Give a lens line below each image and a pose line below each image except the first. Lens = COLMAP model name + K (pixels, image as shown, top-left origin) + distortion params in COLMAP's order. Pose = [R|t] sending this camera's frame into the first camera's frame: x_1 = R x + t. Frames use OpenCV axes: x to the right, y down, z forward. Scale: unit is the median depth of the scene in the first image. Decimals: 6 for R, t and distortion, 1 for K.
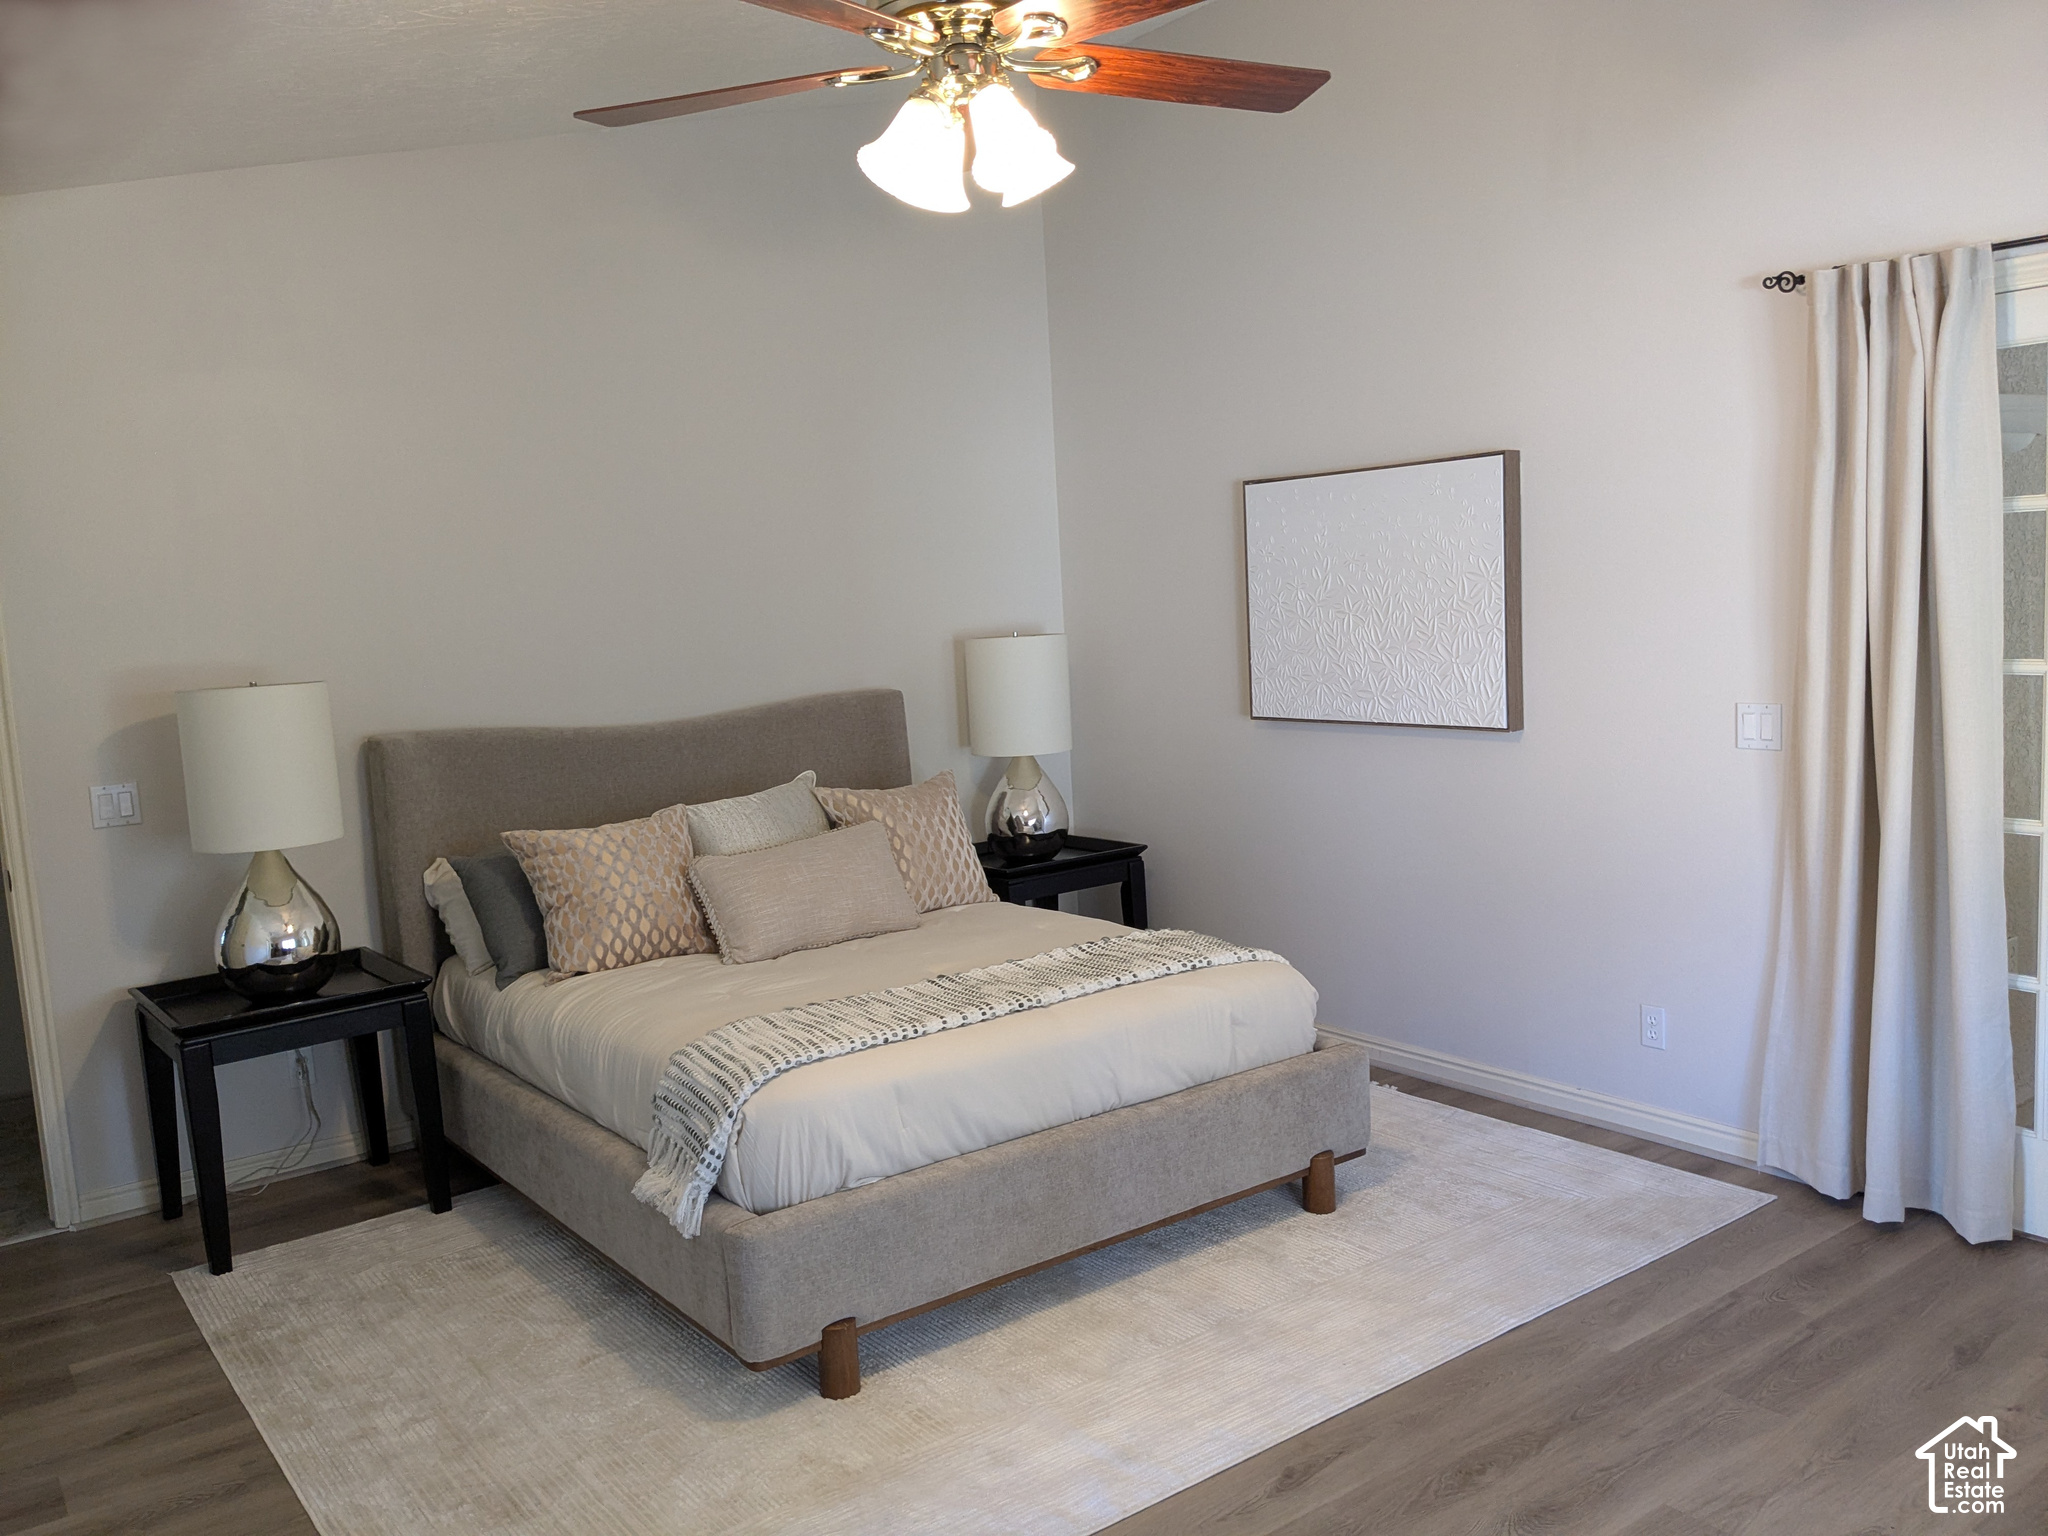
lens RADIAL K [[1635.8, 0, 1024.0], [0, 1635.8, 768.0], [0, 0, 1]] dist [0.015105, -0.007519]
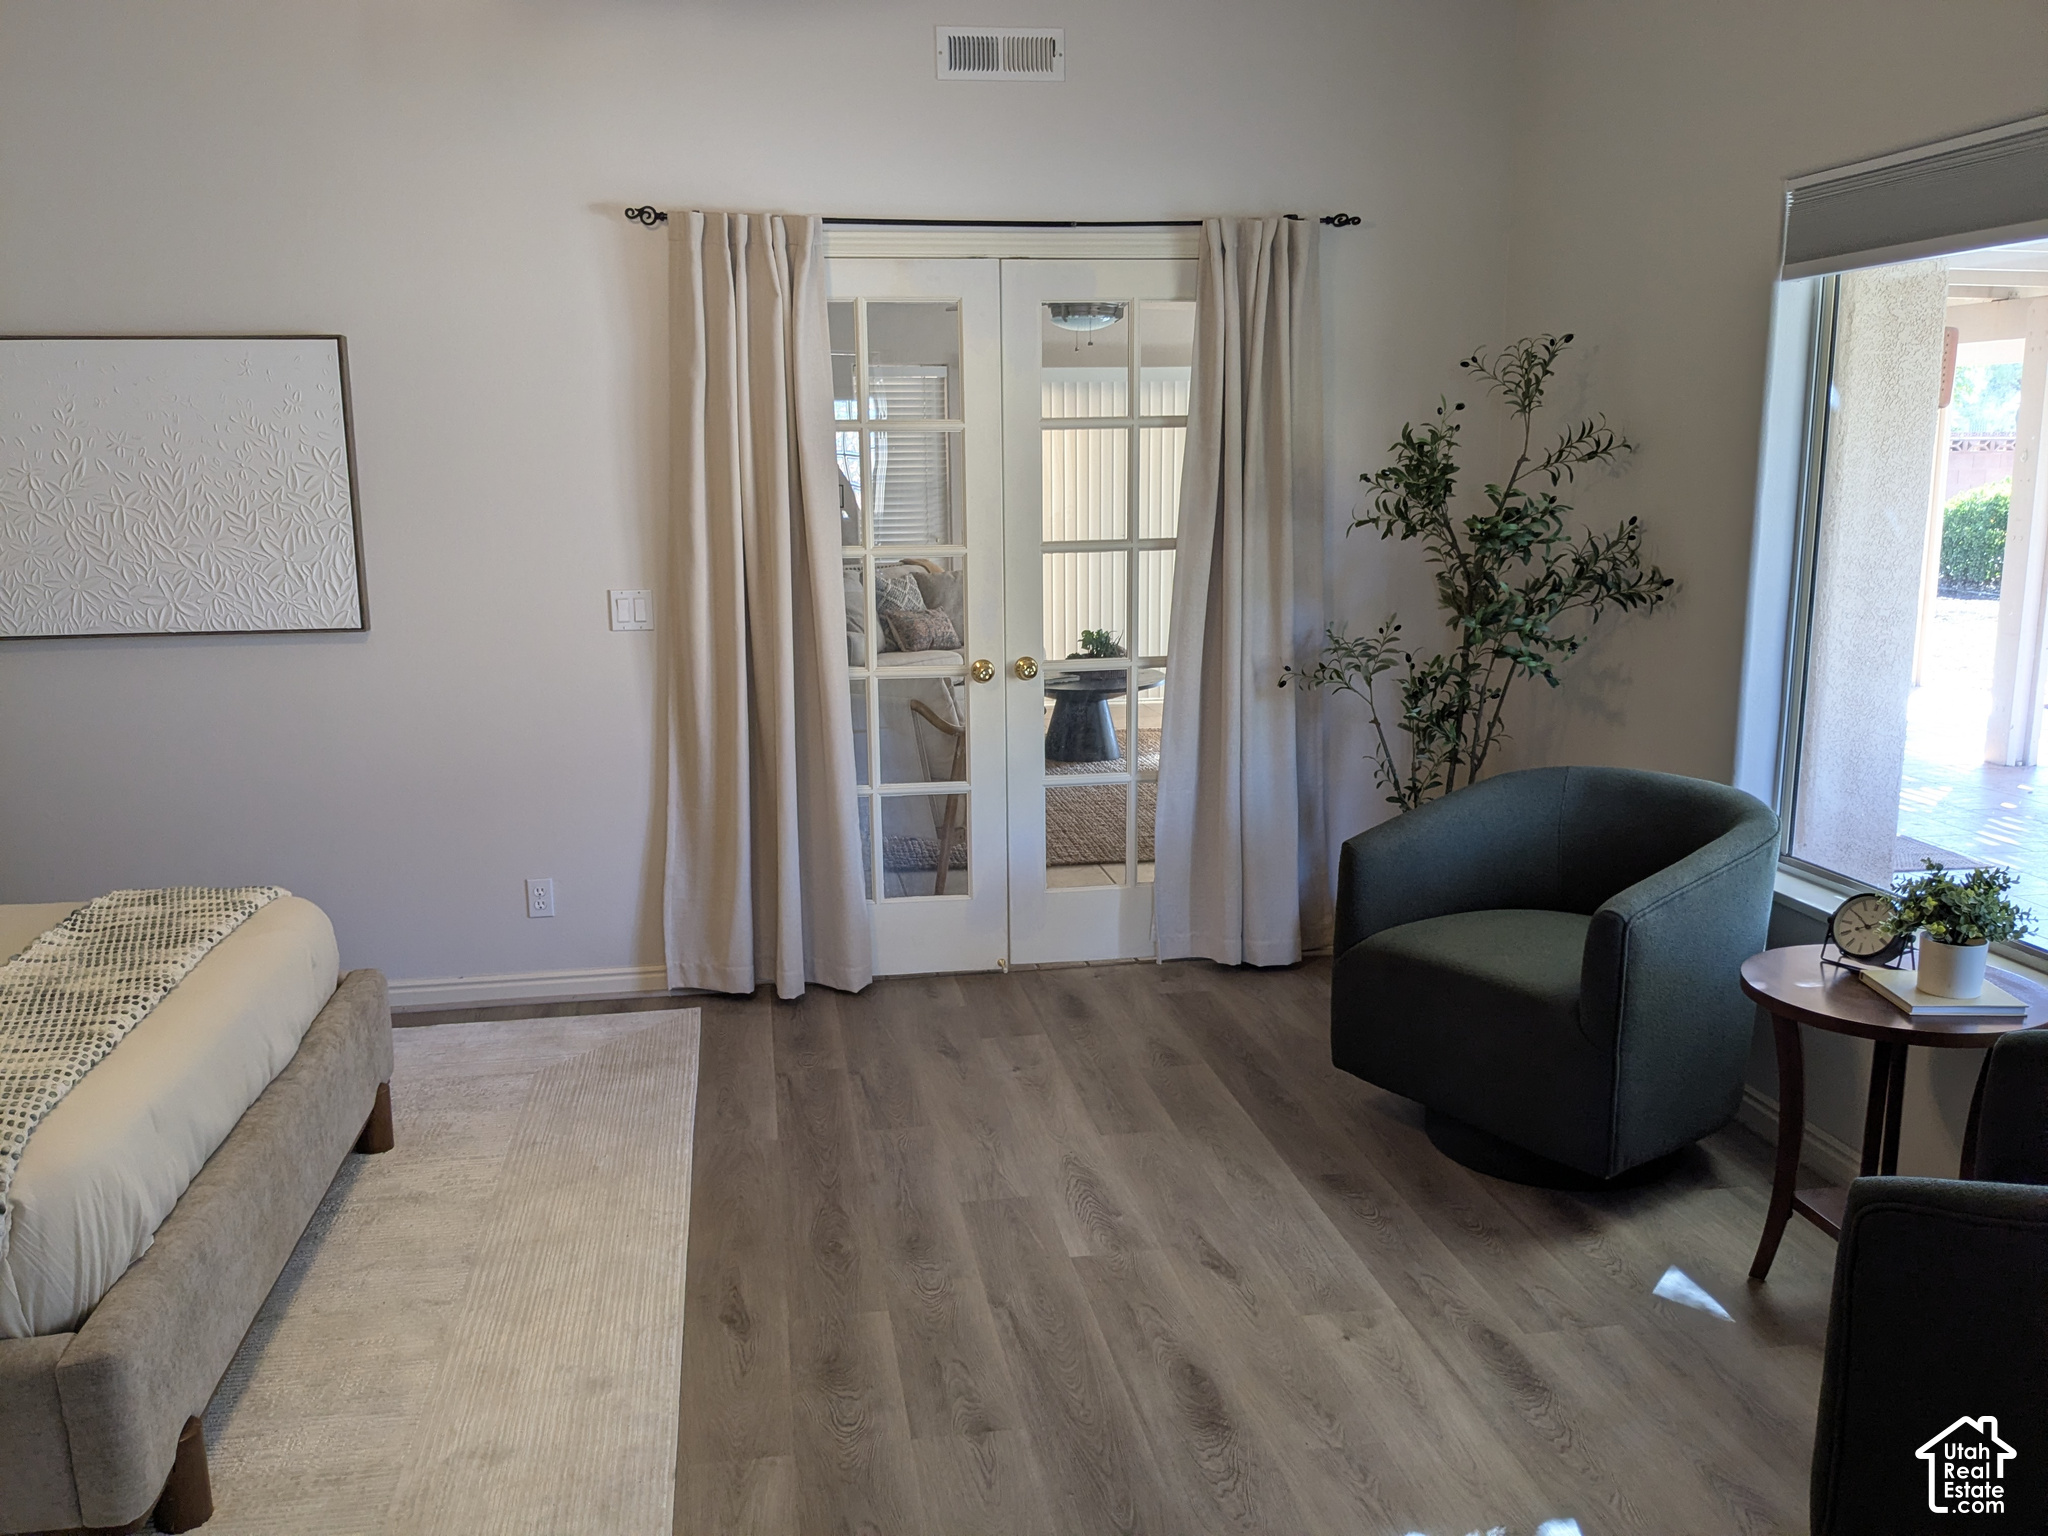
lens RADIAL K [[1635.8, 0, 1024.0], [0, 1635.8, 768.0], [0, 0, 1]] dist [0.015105, -0.007519]
pose [[0.458392, -0.120667, 0.880521, -0.476461], [0.084709, 0.992162, 0.091867, 0.002330], [-0.884704, 0.032477, 0.465020, 0.256953]]
